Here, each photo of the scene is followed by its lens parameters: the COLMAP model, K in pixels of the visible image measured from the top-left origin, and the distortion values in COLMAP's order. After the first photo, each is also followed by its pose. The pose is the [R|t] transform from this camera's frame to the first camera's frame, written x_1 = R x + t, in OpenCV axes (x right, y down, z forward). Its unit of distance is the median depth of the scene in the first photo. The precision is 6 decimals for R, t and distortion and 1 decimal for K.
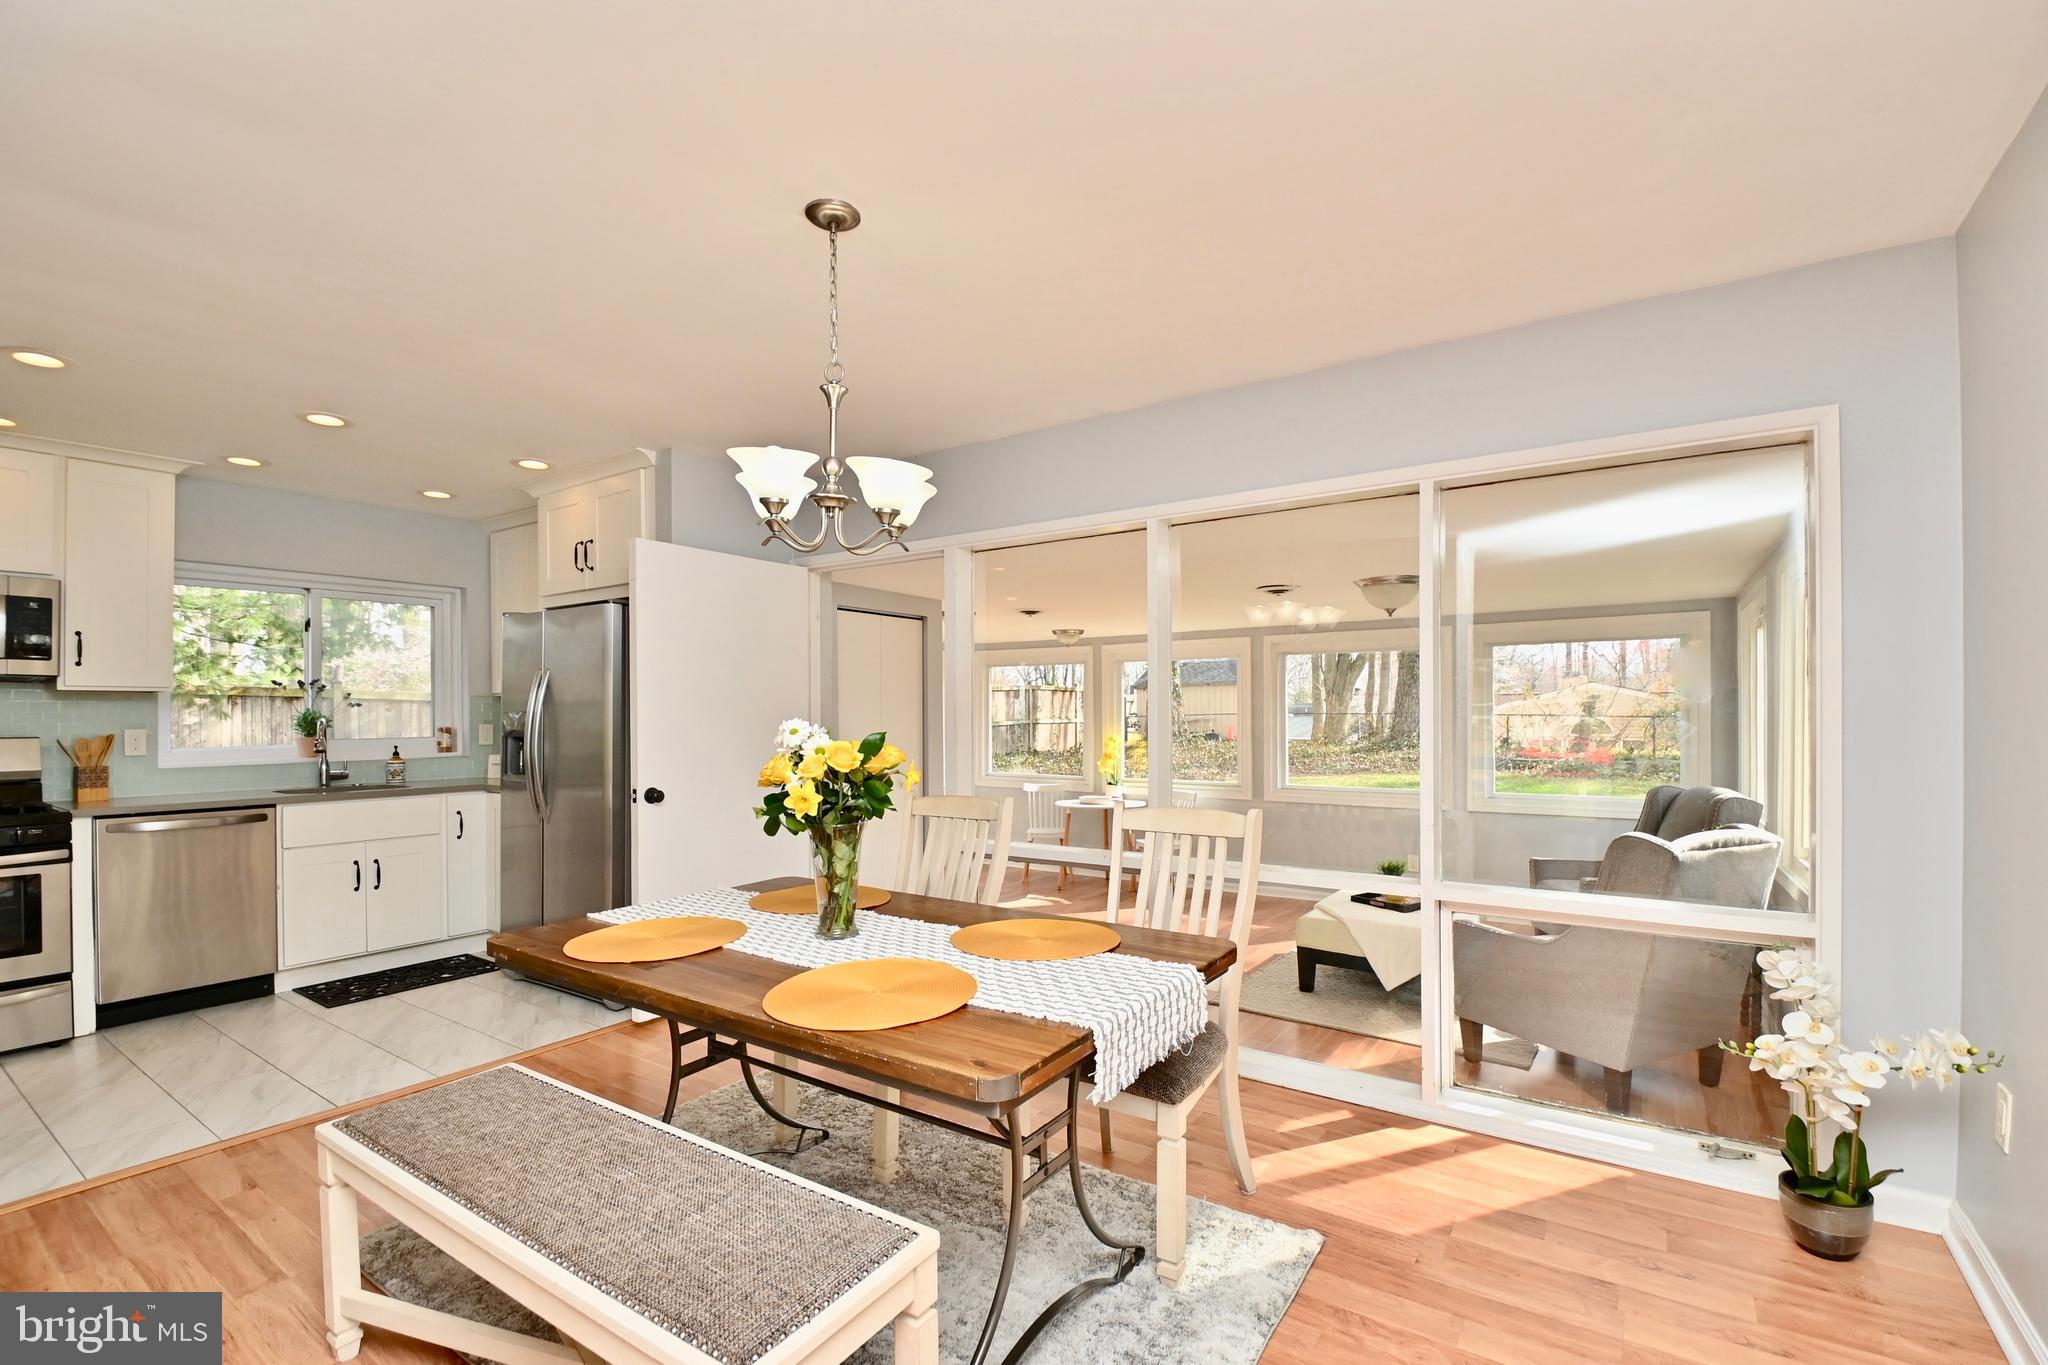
lens RADIAL K [[900.9, 0, 1041.3], [0, 900.9, 710.1], [0, 0, 1]] dist [0.019388, -0.024831]
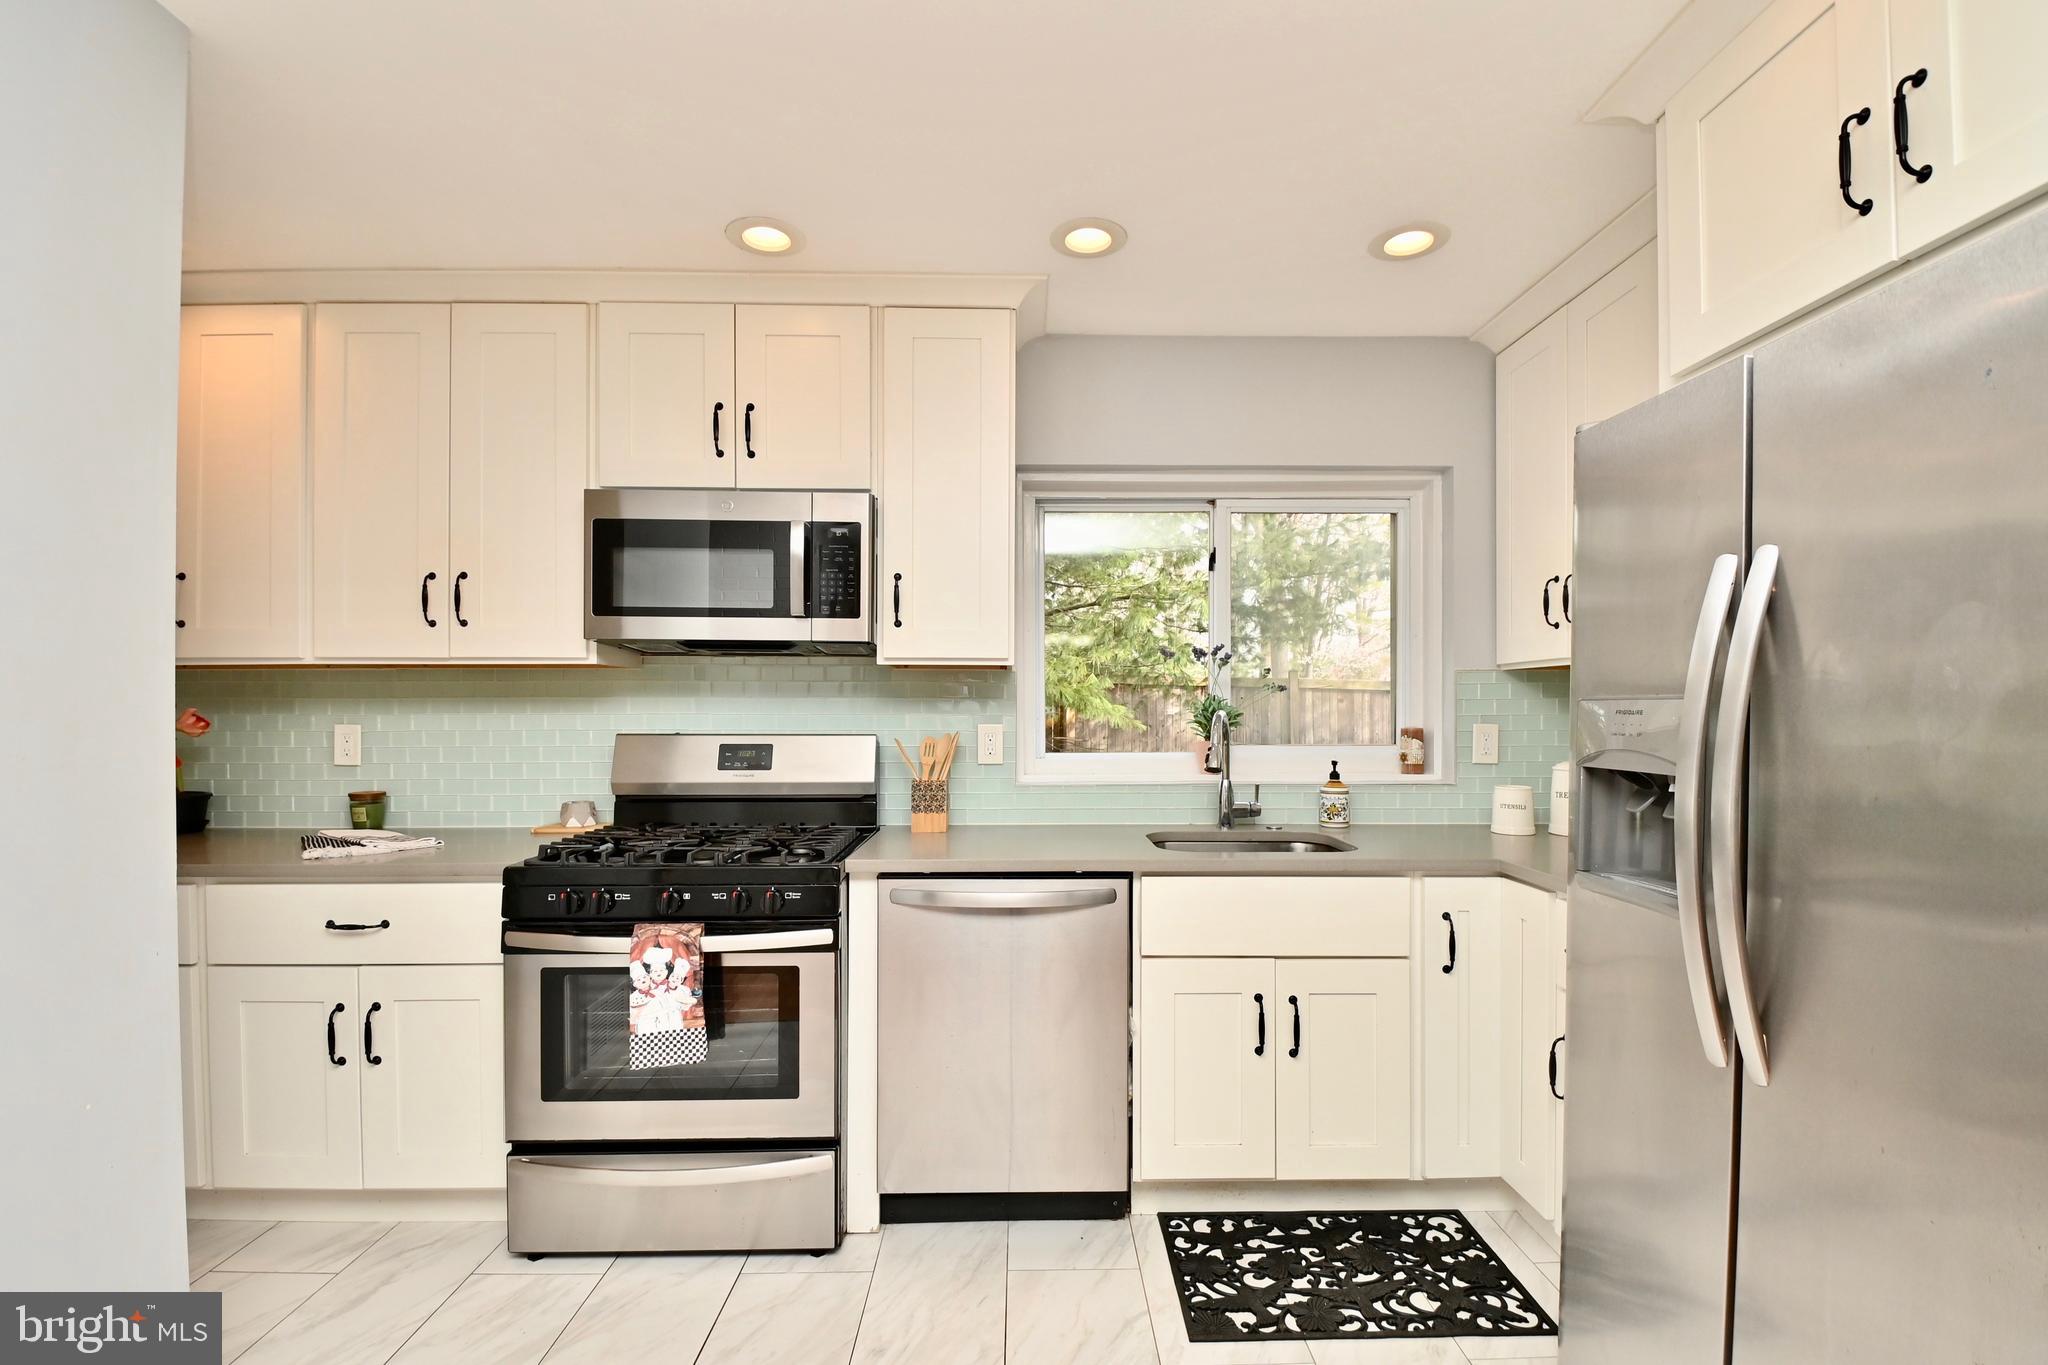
lens RADIAL K [[900.9, 0, 1041.3], [0, 900.9, 710.1], [0, 0, 1]] dist [0.019388, -0.024831]
pose [[0.578946, 0.007679, -0.815330, -0.493491], [-0.001095, 0.999962, 0.008641, 0.005386], [0.815365, -0.004110, 0.578932, 0.717218]]
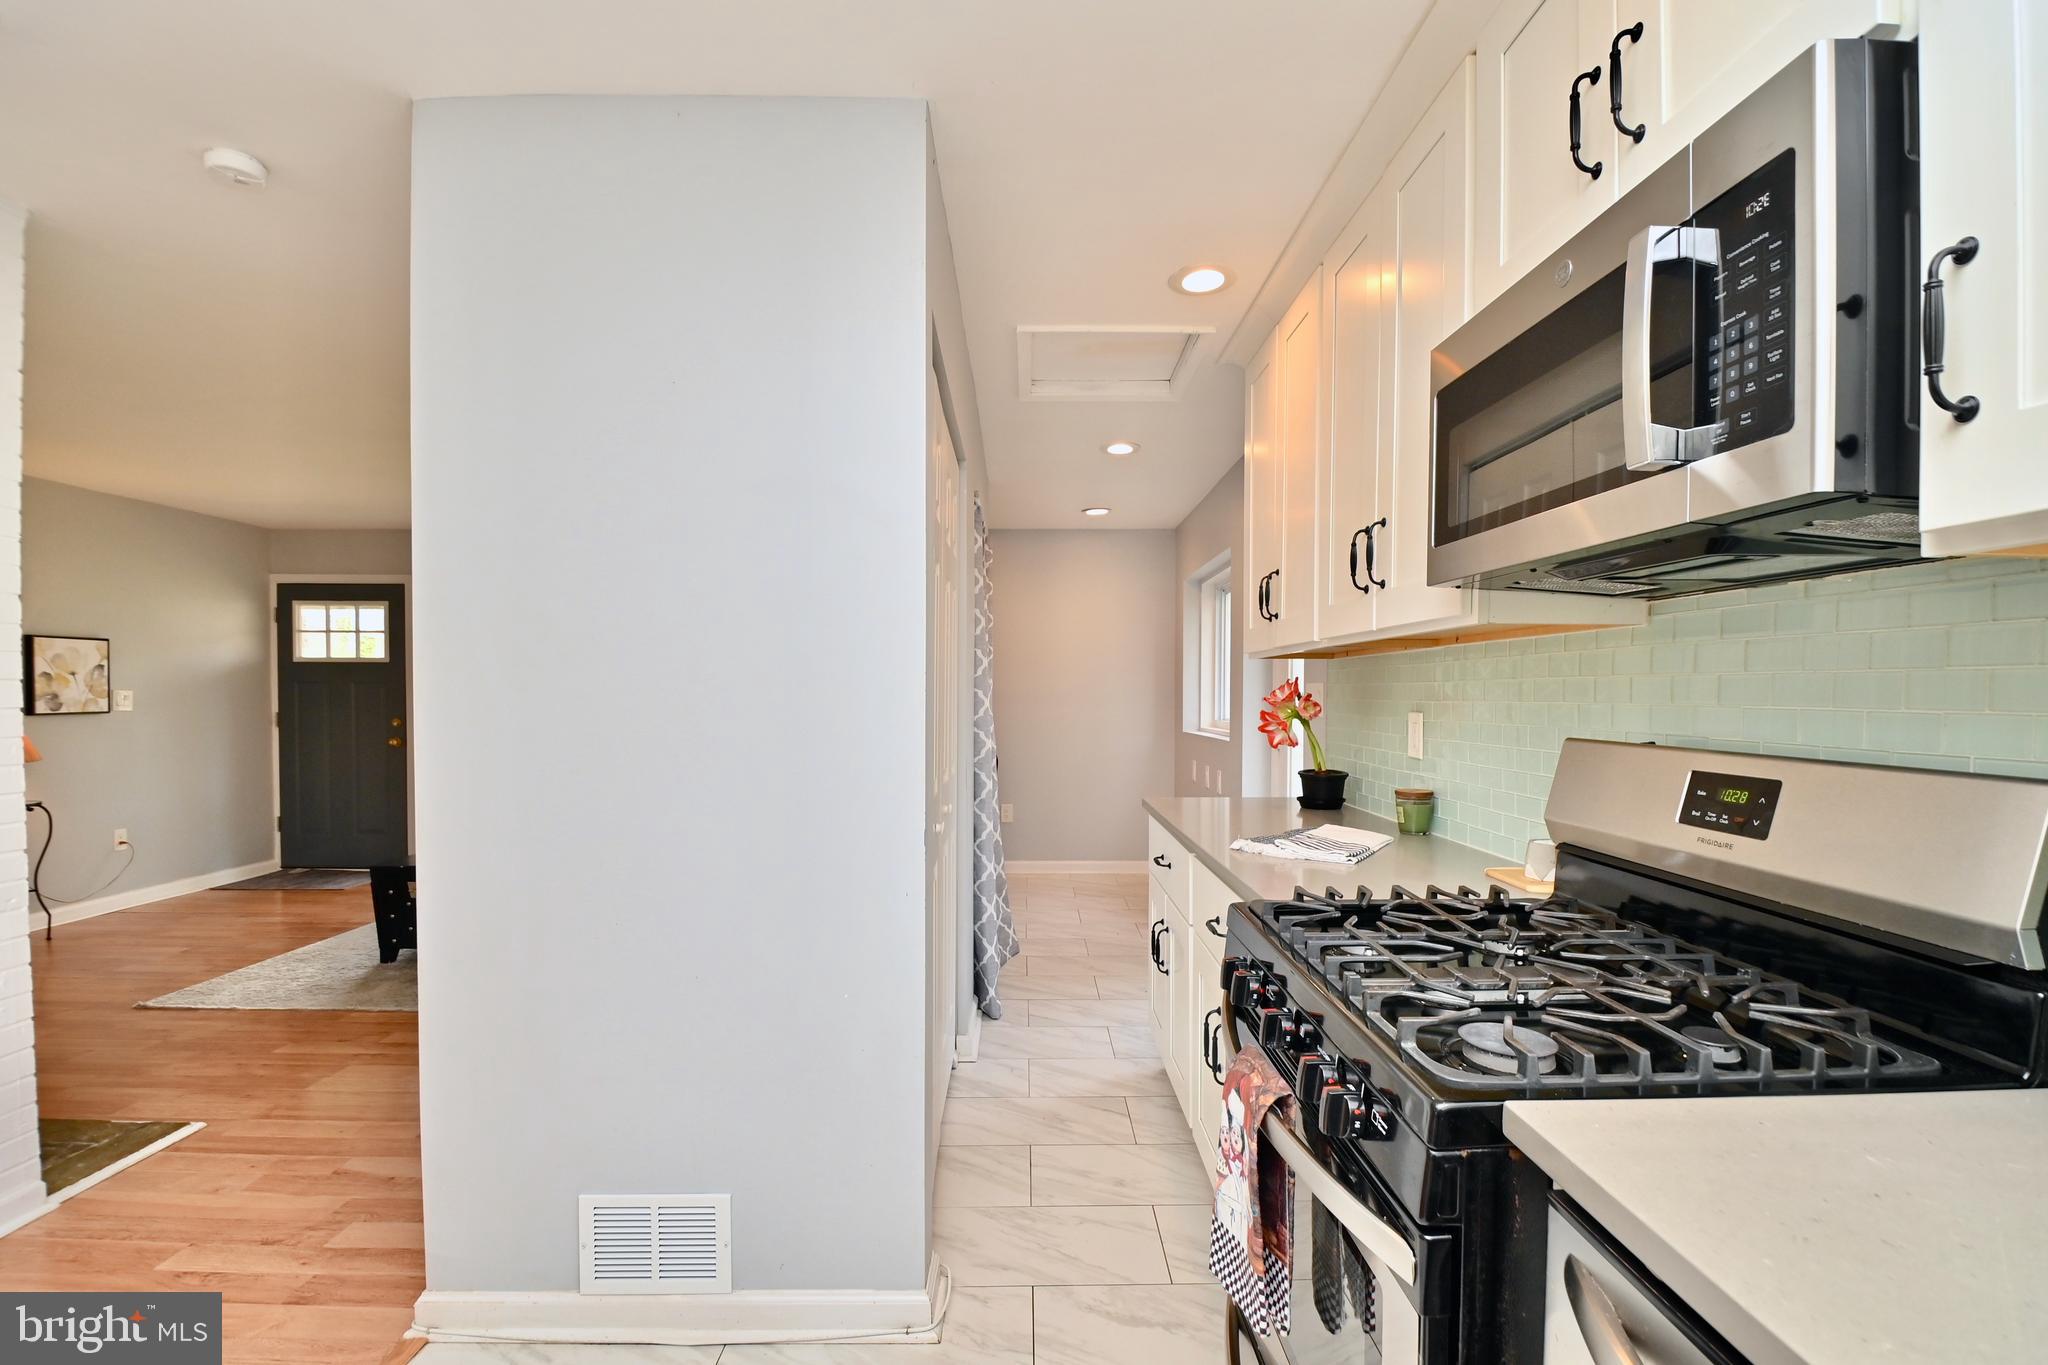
lens RADIAL K [[900.9, 0, 1041.3], [0, 900.9, 710.1], [0, 0, 1]] dist [0.019388, -0.024831]
pose [[-0.815839, 0.014343, -0.578102, -0.823186], [0.000158, 0.999698, 0.024580, 0.007569], [0.578280, 0.019962, -0.815594, 1.060592]]
